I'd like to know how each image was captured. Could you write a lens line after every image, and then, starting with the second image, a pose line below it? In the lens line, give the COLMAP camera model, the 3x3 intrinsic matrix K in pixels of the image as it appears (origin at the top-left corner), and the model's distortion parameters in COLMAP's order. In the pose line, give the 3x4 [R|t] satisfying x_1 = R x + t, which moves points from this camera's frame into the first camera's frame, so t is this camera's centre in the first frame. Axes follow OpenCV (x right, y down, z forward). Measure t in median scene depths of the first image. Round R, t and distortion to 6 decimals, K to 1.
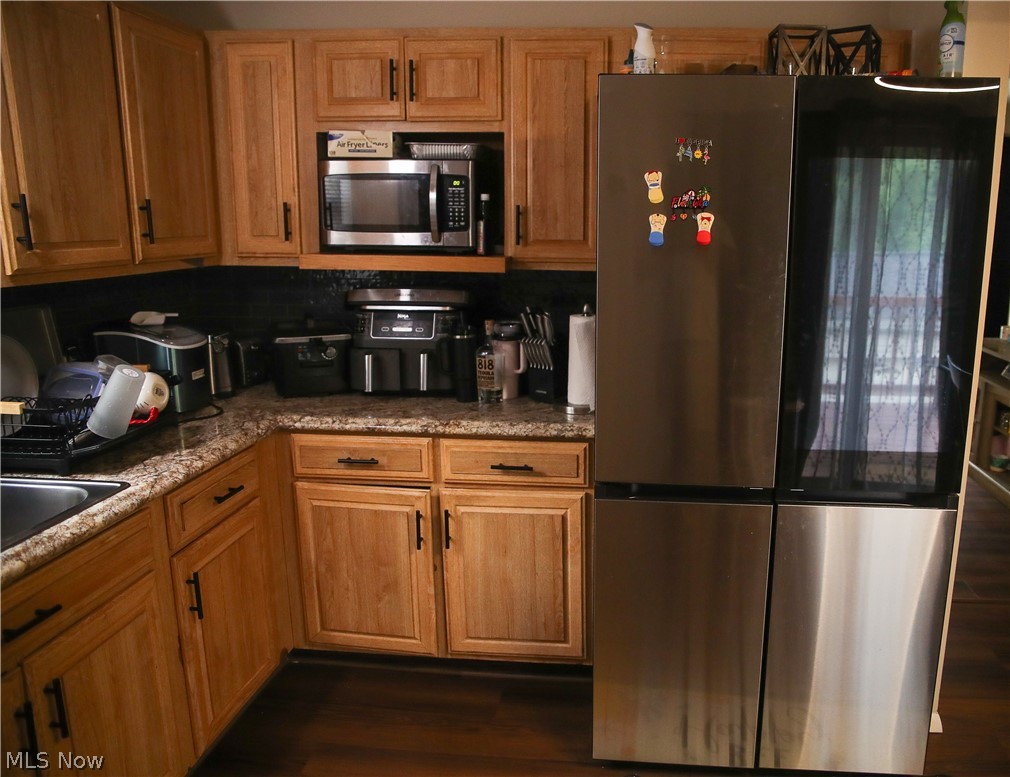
lens RADIAL K [[799.8, 0, 617.2], [0, 799.8, 390.4], [0, 0, 1]] dist [-0.127200, 0.096896]
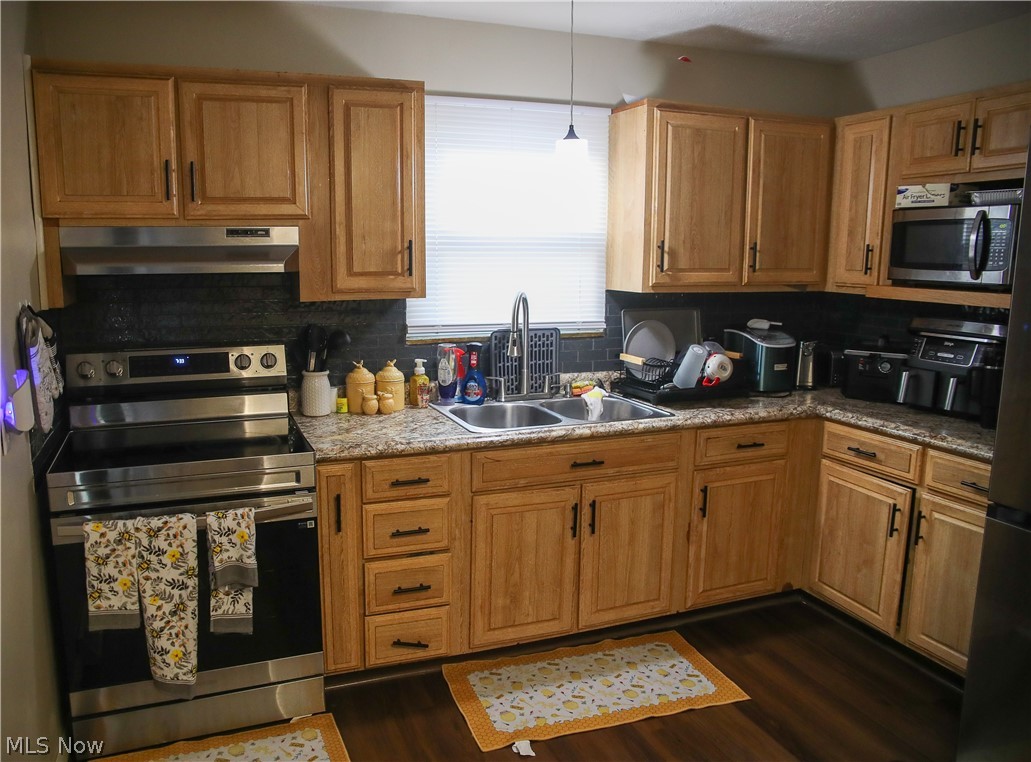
lens RADIAL K [[788.1, 0, 515.5], [0, 788.1, 381.0], [0, 0, 1]] dist [-0.106672, 0.059379]
pose [[0.432623, 0.130927, -0.892018, 0.488180], [-0.187089, 0.980899, 0.053236, 0.017674], [0.881950, 0.143855, 0.448854, -0.034206]]
